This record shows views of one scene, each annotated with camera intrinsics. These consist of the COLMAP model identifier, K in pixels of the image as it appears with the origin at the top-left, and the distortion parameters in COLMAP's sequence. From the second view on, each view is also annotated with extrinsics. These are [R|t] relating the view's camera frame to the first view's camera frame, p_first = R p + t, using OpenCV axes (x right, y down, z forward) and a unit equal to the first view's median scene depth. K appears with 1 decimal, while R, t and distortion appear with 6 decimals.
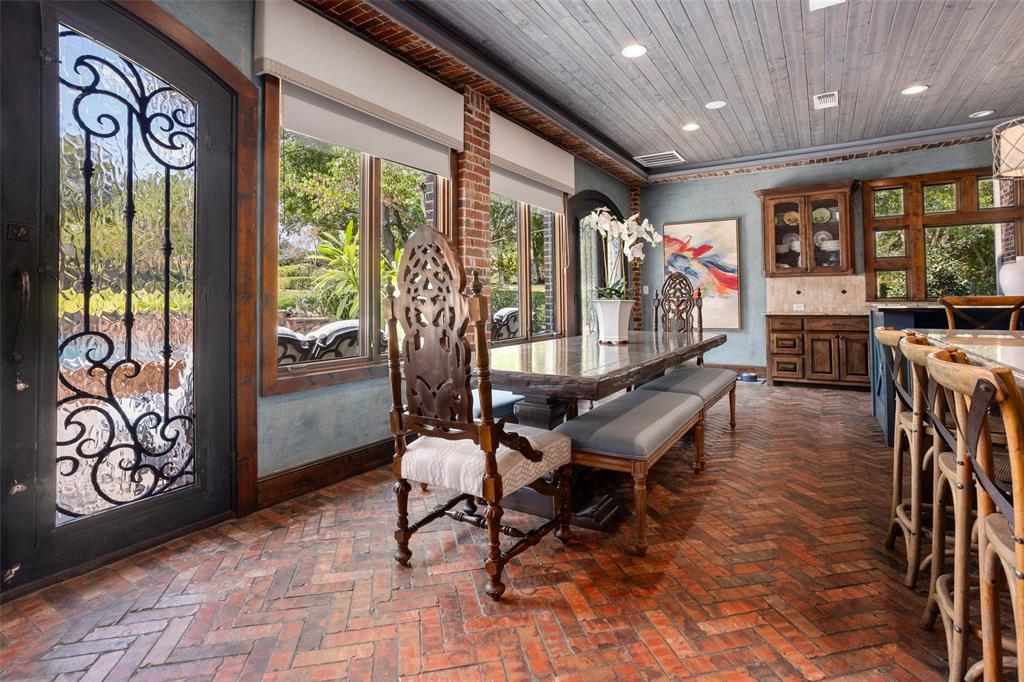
lens RADIAL K [[506.4, 0, 507.0], [0, 506.4, 287.5], [0, 0, 1]] dist [-0.051760, 0.035048]
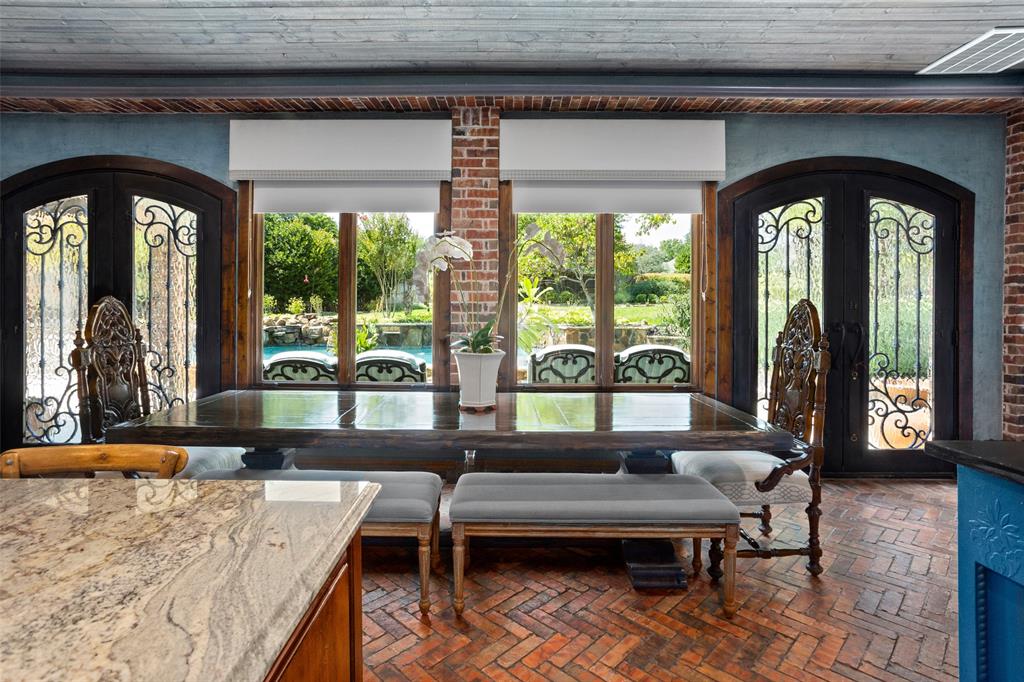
lens RADIAL K [[510.7, 0, 495.9], [0, 510.7, 309.2], [0, 0, 1]] dist [-0.054920, 0.033623]
pose [[0.526674, 0.010590, -0.850001, 0.899986], [0.014406, 0.999668, 0.021381, -0.056056], [0.849945, -0.023506, 0.526347, 0.667408]]
